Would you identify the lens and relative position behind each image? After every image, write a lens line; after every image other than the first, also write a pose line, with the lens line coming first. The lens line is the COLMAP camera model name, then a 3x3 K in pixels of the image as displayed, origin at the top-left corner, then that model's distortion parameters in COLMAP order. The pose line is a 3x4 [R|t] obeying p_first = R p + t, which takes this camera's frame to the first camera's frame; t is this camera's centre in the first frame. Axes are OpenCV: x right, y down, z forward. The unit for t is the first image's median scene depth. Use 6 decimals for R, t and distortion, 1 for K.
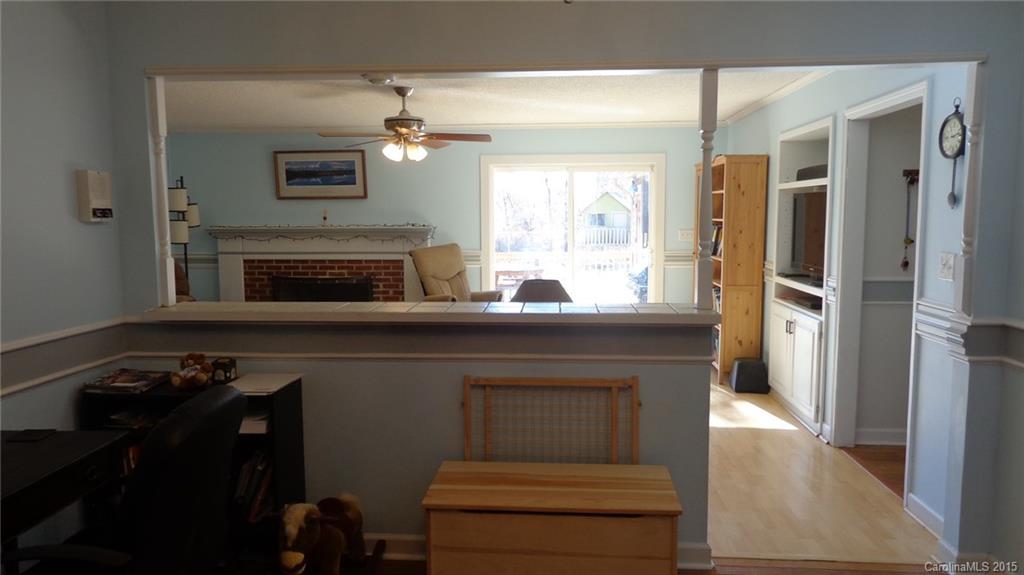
lens RADIAL K [[720.8, 0, 506.0], [0, 720.8, 282.4], [0, 0, 1]] dist [0.006627, 0.000035]
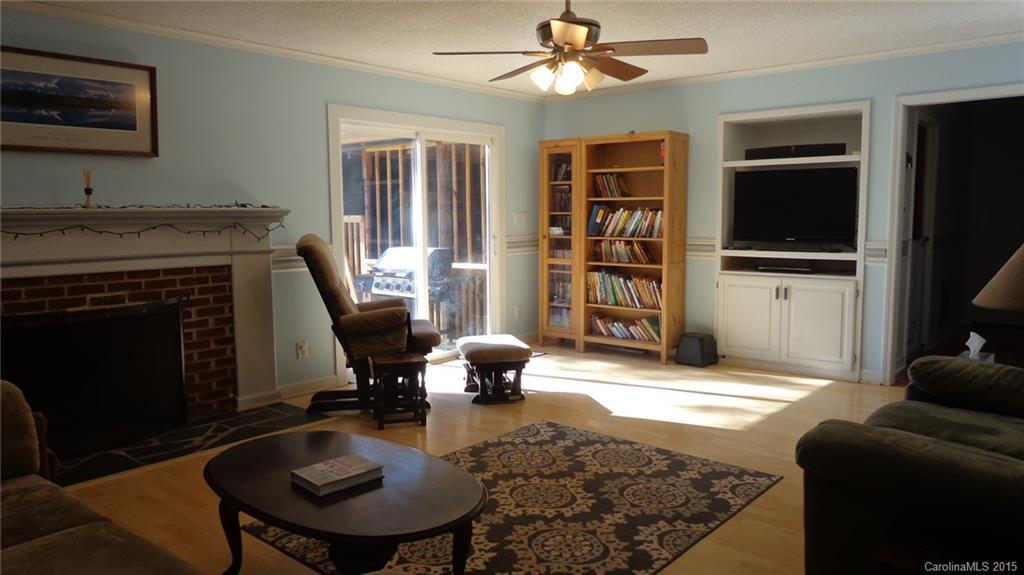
lens RADIAL K [[720.8, 0, 510.4], [0, 720.8, 290.4], [0, 0, 1]] dist [0.006627, 0.000035]
pose [[0.589897, -0.088028, 0.802666, -0.483528], [0.083128, 0.995379, 0.048071, -0.019641], [-0.803188, 0.038367, 0.594489, 0.460427]]
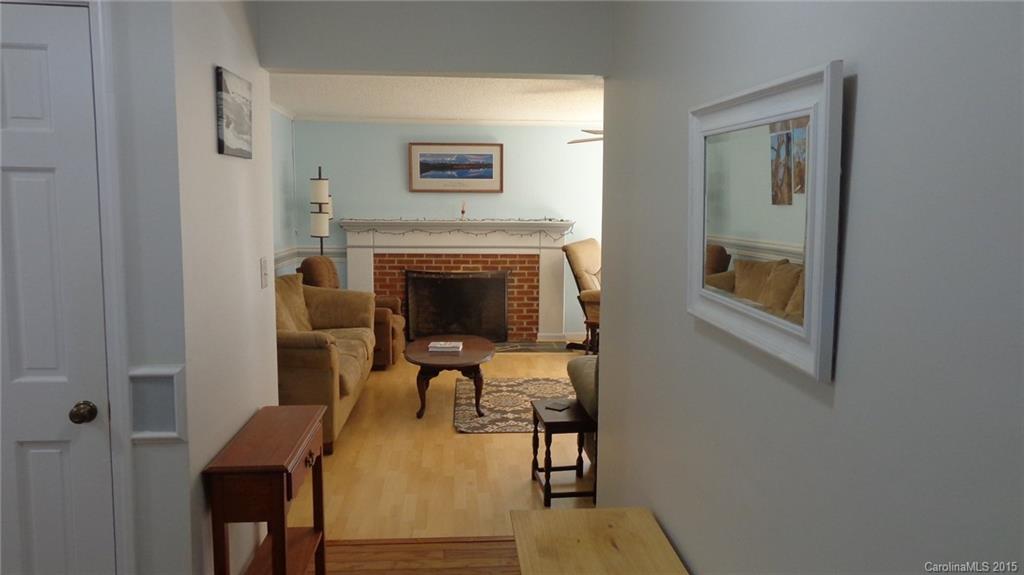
lens RADIAL K [[720.8, 0, 505.5], [0, 720.8, 294.0], [0, 0, 1]] dist [0.006627, 0.000035]
pose [[0.990059, -0.003723, 0.140605, -0.329610], [0.000083, 0.999665, 0.025884, -0.002193], [-0.140654, -0.025615, 0.989727, 0.009216]]
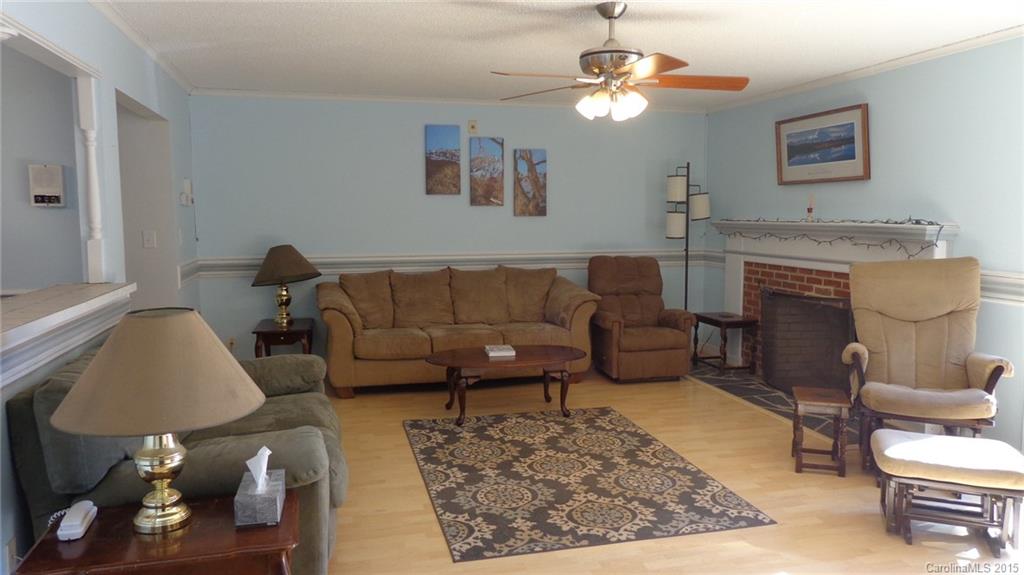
lens RADIAL K [[720.8, 0, 502.1], [0, 720.8, 286.3], [0, 0, 1]] dist [0.006627, 0.000035]
pose [[0.319781, 0.102092, -0.941975, 0.318790], [-0.091270, 0.992874, 0.076624, -0.041439], [0.943085, 0.061471, 0.326820, 0.487967]]
